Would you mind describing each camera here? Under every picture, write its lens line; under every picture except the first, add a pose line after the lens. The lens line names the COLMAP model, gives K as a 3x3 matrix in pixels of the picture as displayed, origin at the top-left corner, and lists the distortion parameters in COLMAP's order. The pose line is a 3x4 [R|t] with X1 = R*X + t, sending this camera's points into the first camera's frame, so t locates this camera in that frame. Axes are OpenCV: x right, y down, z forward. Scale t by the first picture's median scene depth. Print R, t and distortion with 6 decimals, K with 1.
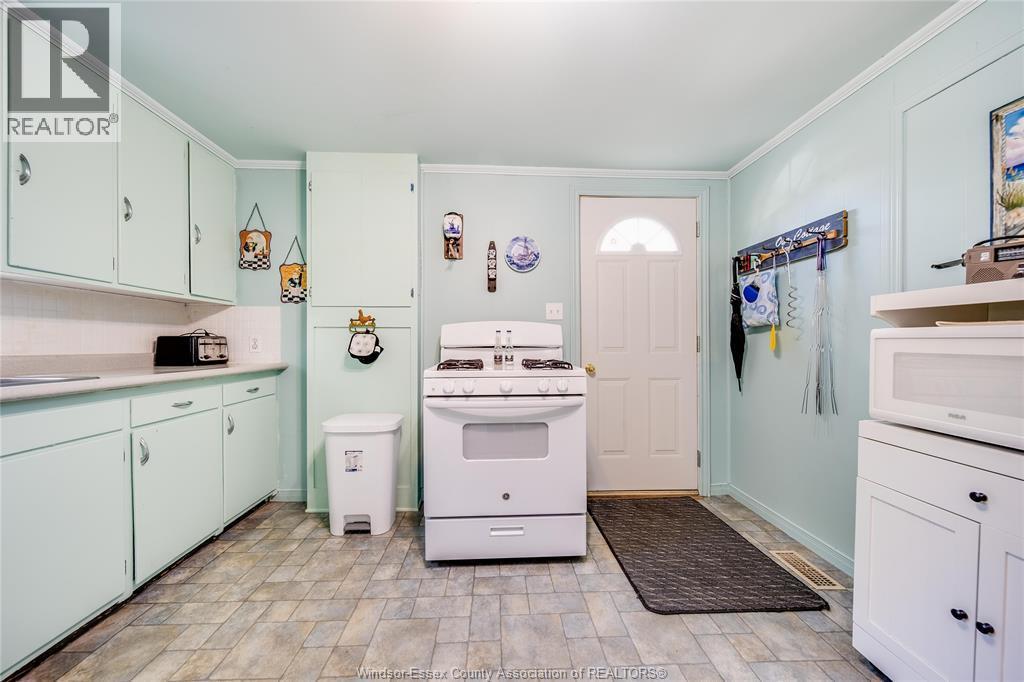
lens RADIAL K [[358.0, 0, 507.5], [0, 358.0, 344.0], [0, 0, 1]] dist [0.000308, -0.000127]
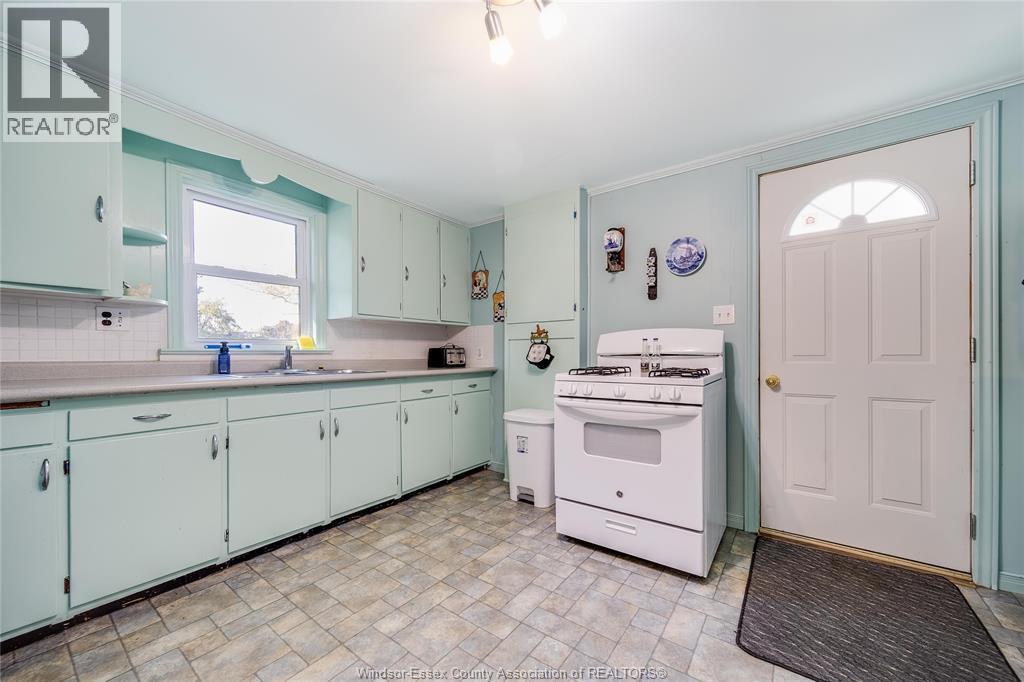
lens RADIAL K [[384.4, 0, 522.7], [0, 384.4, 353.0], [0, 0, 1]] dist [0.000811, -0.000069]
pose [[0.784341, -0.004433, -0.620315, 0.376617], [0.004086, 0.999990, -0.001979, 0.003707], [0.620317, -0.000982, 0.784351, -0.063968]]
